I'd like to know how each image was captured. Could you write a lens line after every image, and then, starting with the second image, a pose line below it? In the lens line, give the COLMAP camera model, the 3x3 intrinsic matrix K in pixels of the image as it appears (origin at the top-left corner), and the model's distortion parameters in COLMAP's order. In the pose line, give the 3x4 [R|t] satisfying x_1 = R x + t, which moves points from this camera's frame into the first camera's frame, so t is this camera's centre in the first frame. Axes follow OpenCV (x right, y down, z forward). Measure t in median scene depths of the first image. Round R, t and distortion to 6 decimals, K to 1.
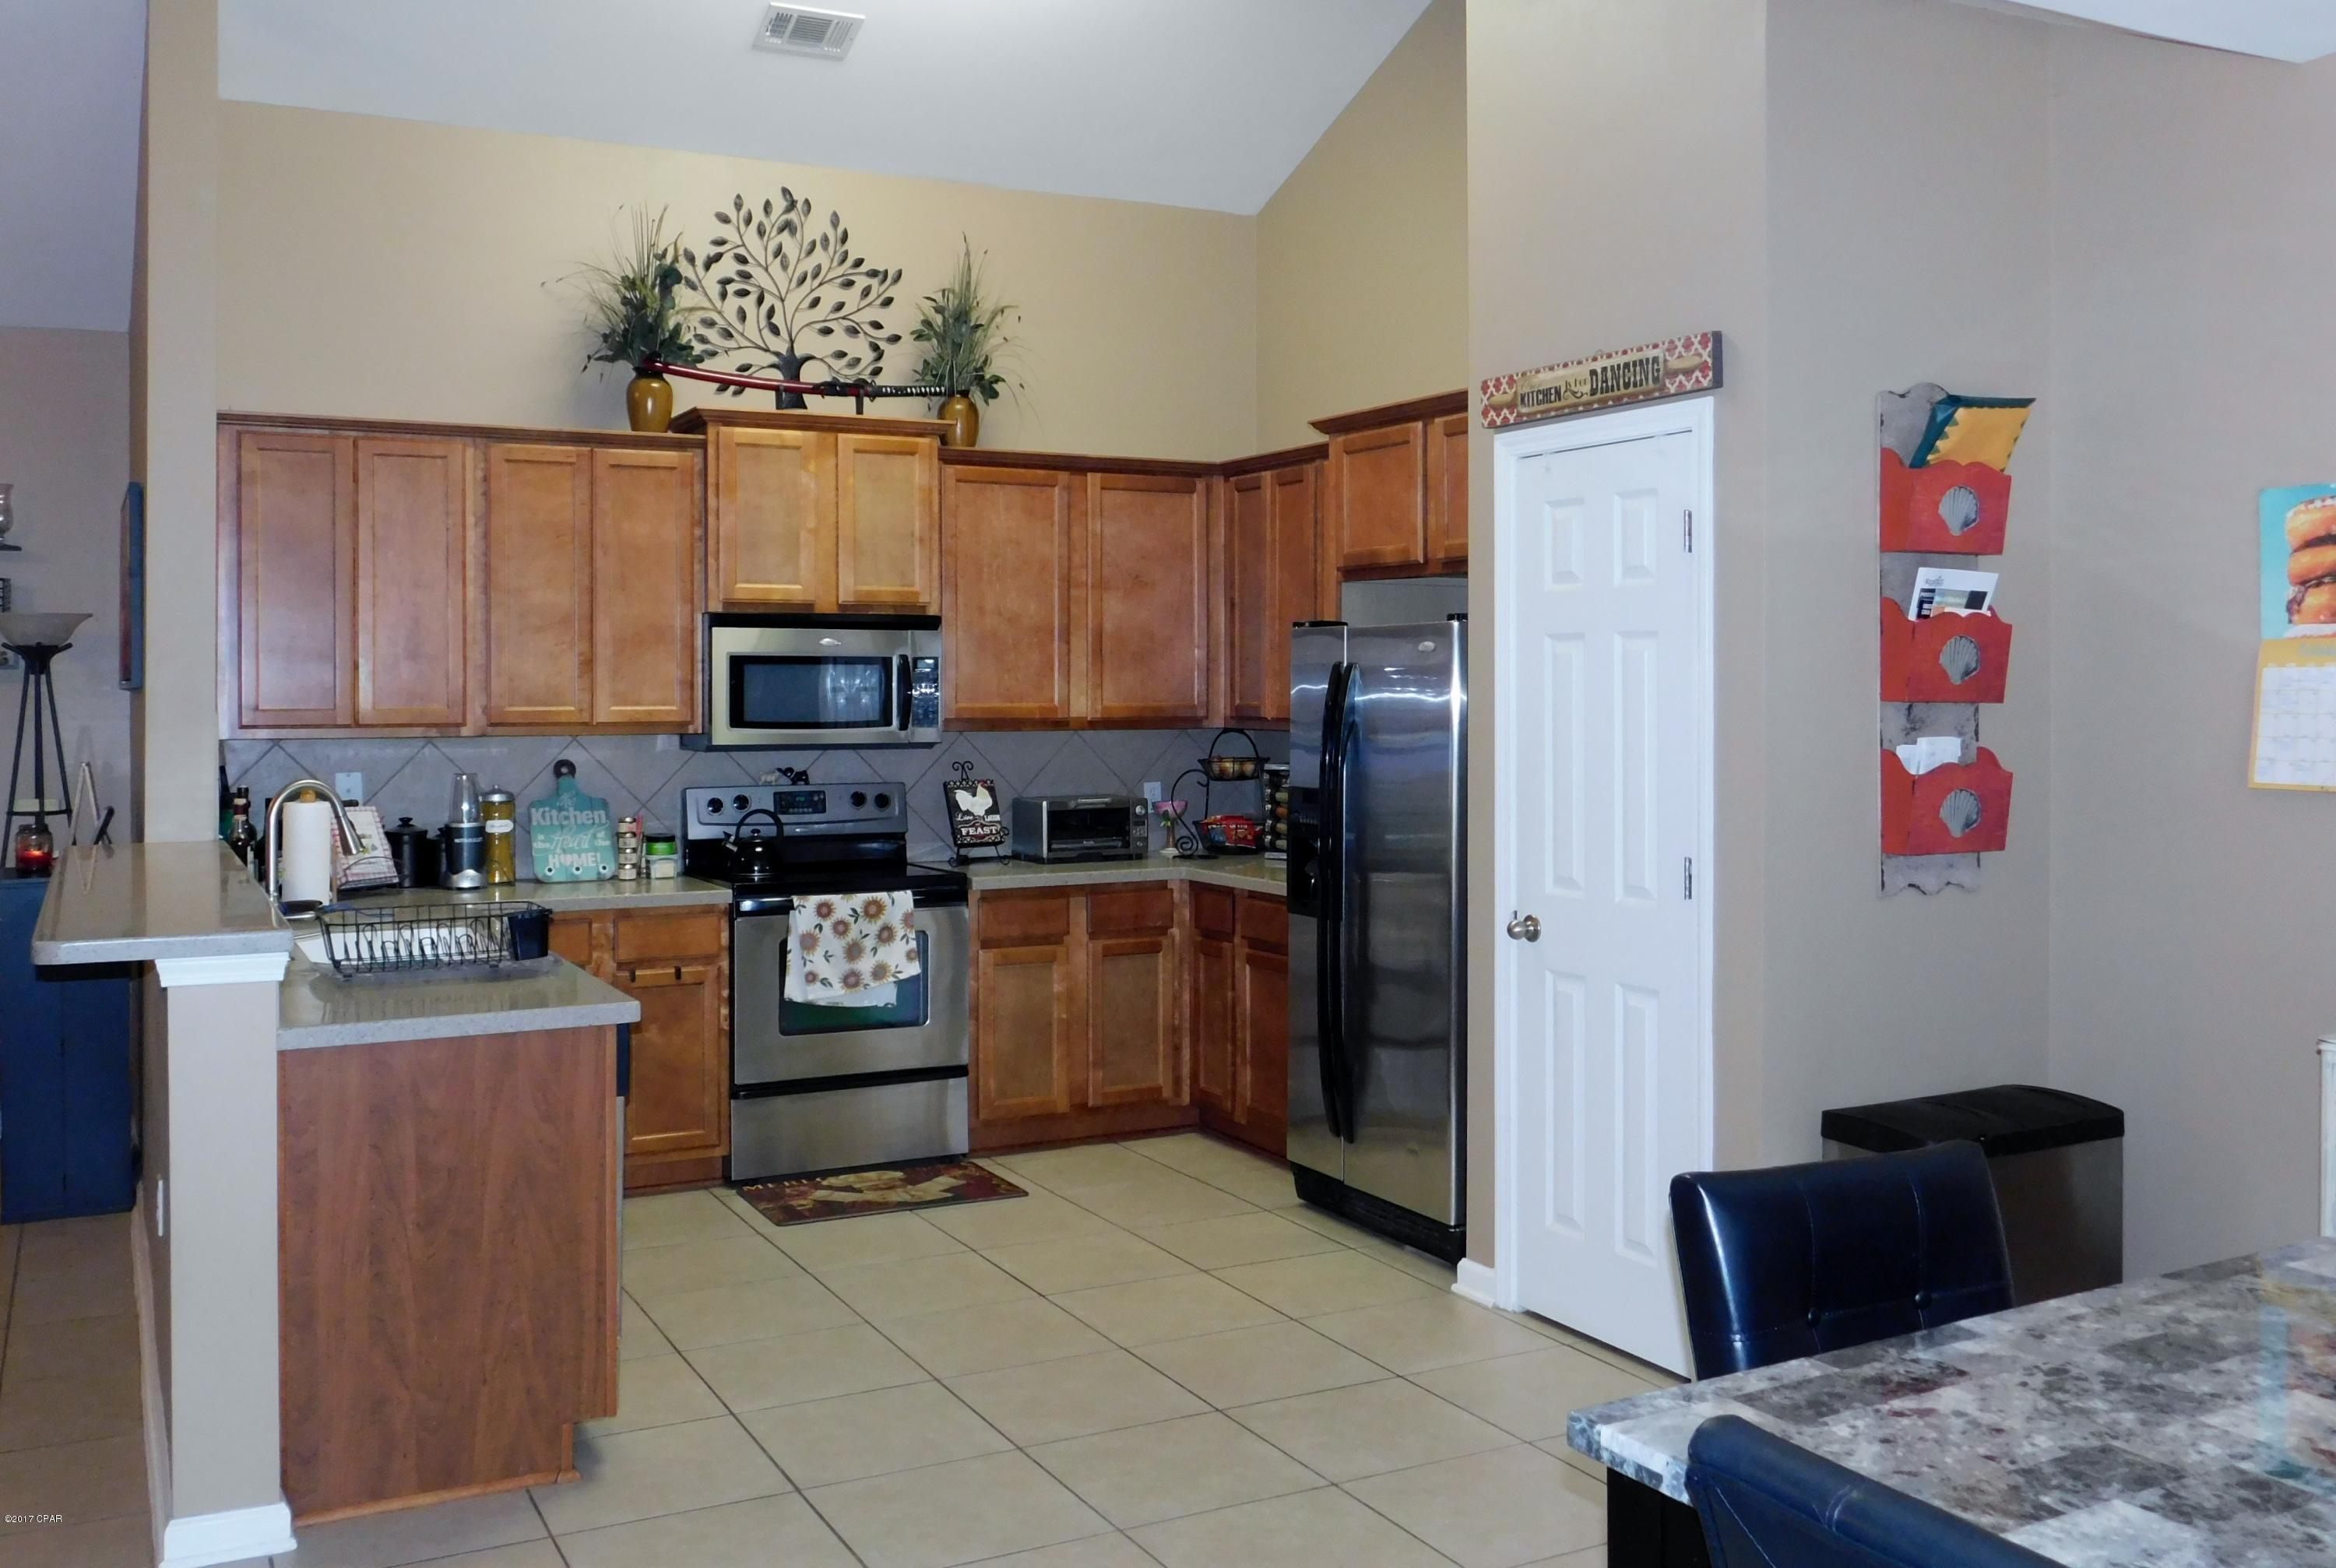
lens RADIAL K [[2020.0, 0, 1166.1], [0, 2020.0, 775.3], [0, 0, 1]] dist [-0.001472, 0.001356]
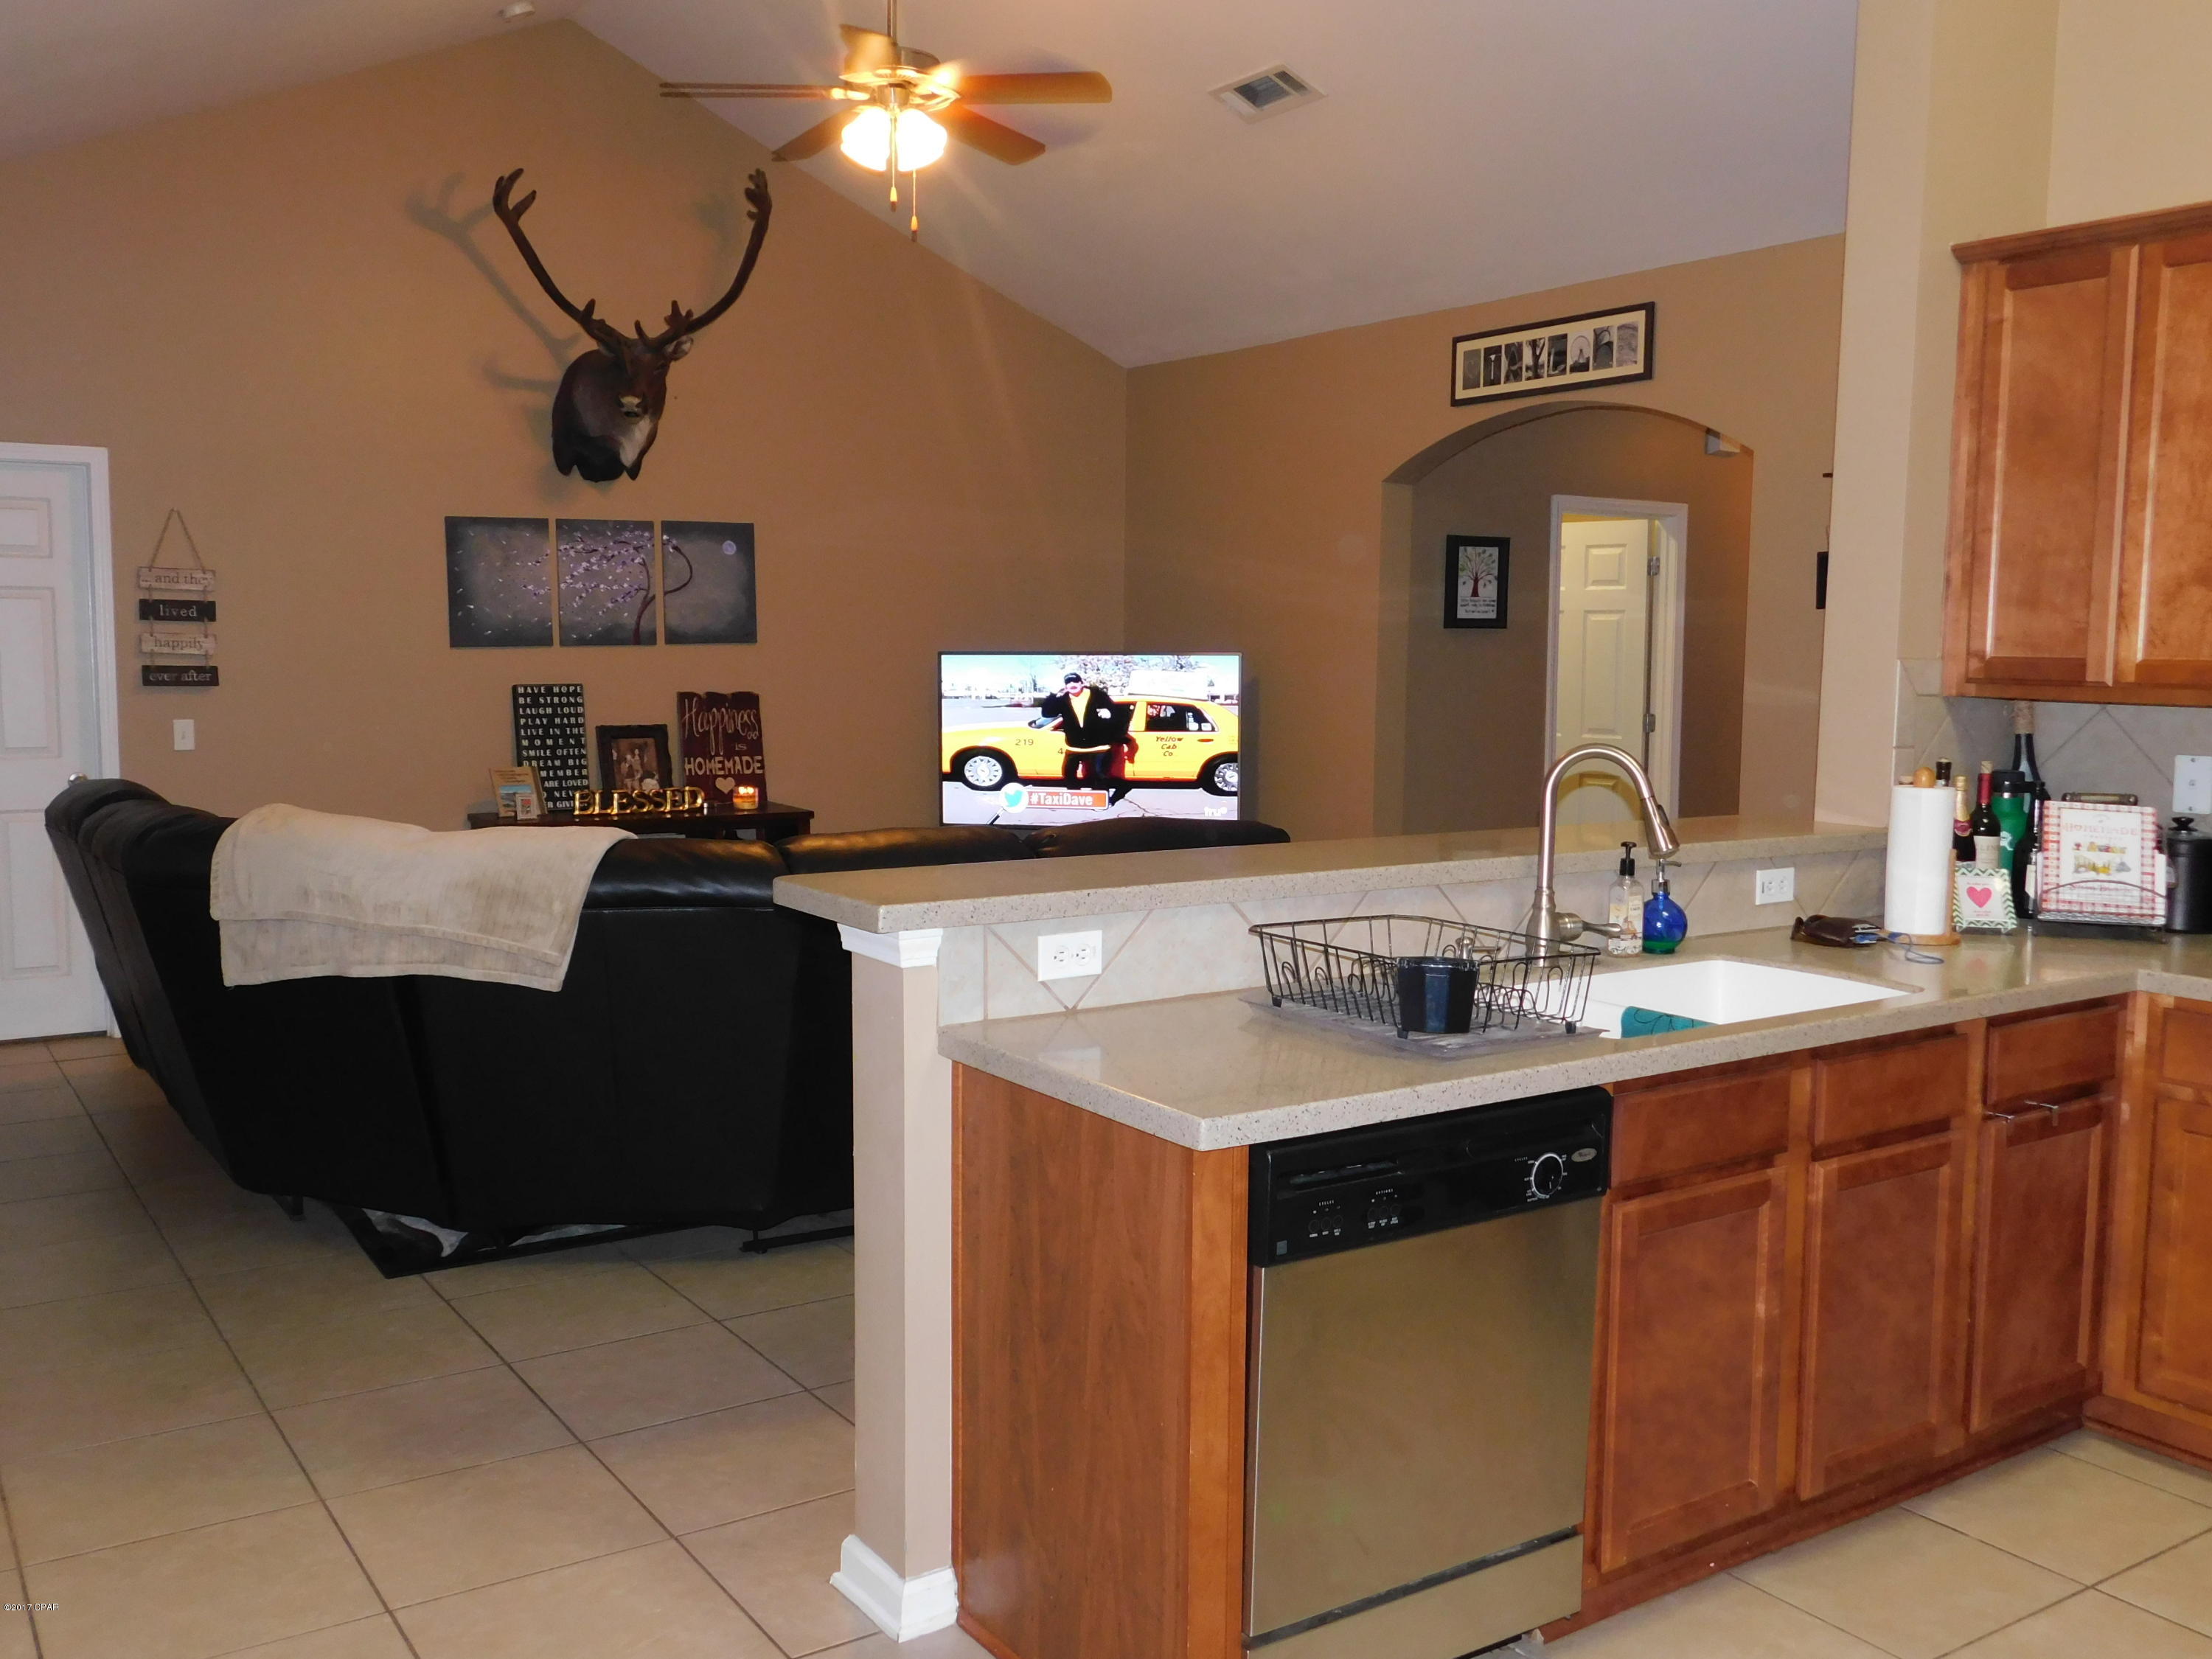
lens RADIAL K [[1932.5, 0, 1102.7], [0, 1932.5, 830.5], [0, 0, 1]] dist [-0.017536, -0.002367]
pose [[0.093577, 0.097004, -0.990875, 0.269584], [-0.049733, 0.994455, 0.092658, -0.024586], [0.994369, 0.040609, 0.097882, 0.792396]]
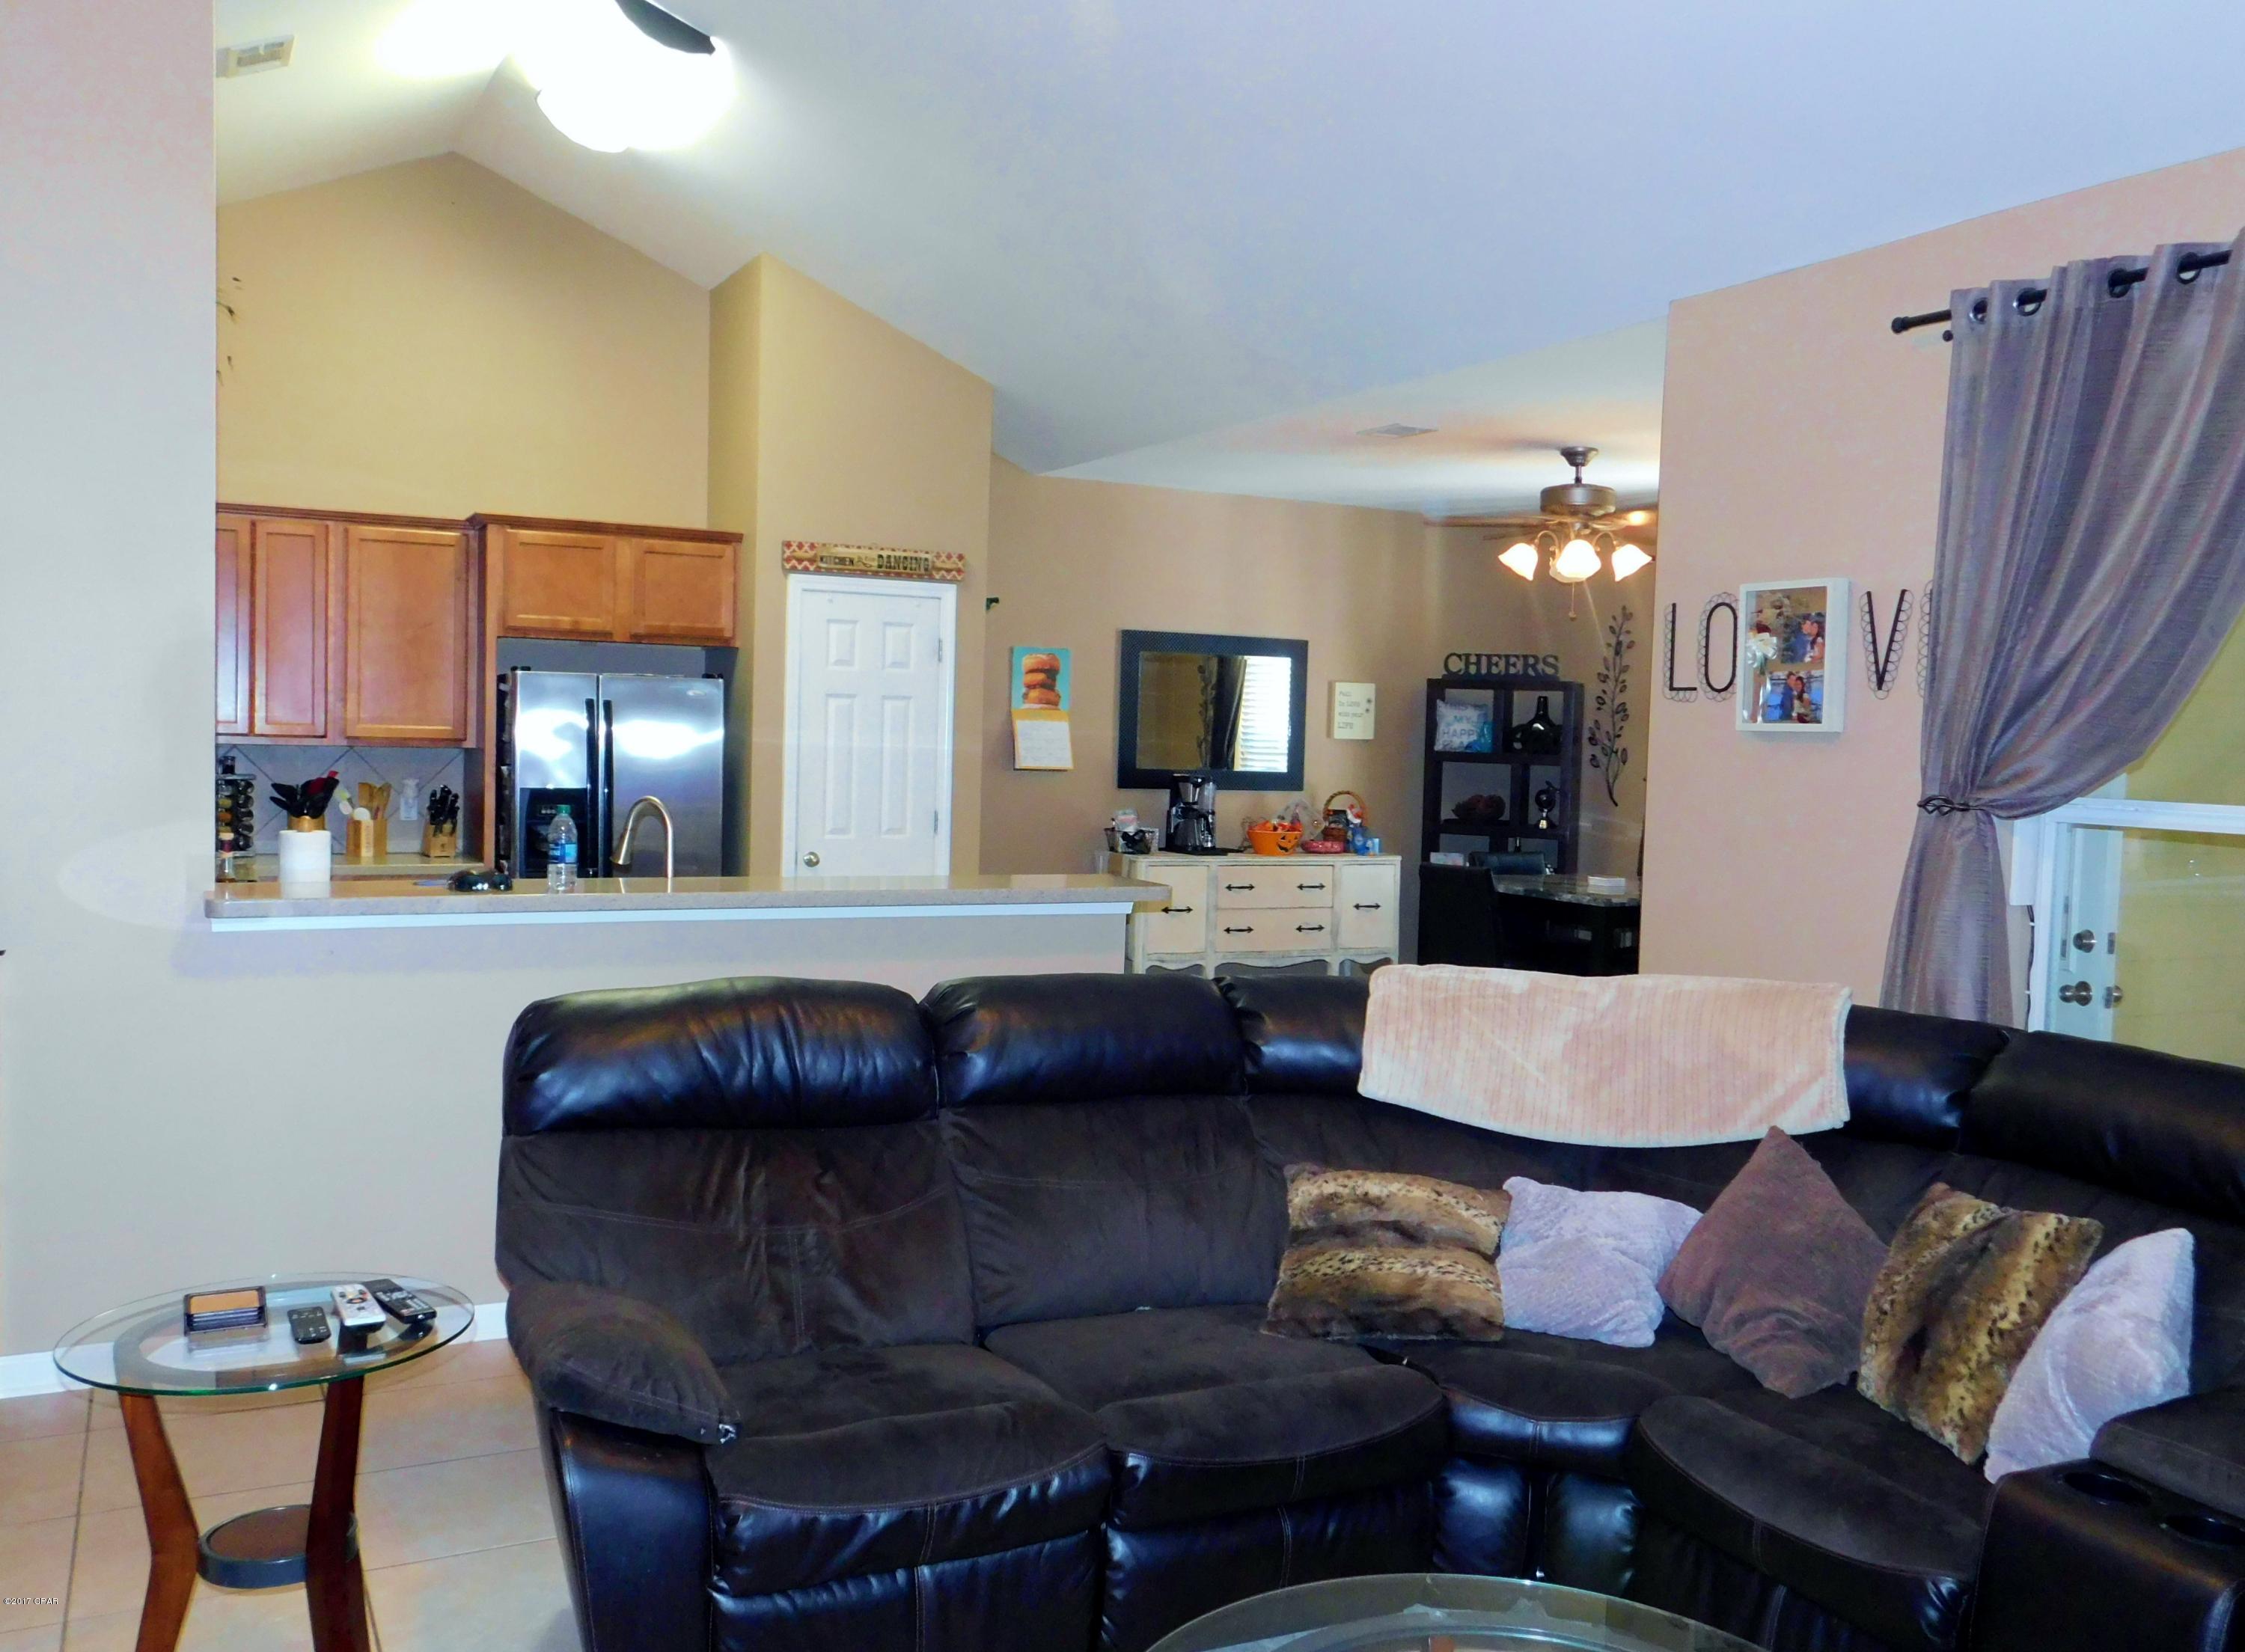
lens RADIAL K [[1873.8, 0, 1118.4], [0, 1873.8, 830.3], [0, 0, 1]] dist [-0.007761, 0.032870]
pose [[0.025070, -0.053034, 0.998278, -1.550642], [0.014872, 0.998501, 0.052673, -0.035789], [-0.999575, 0.013526, 0.025821, 0.756457]]
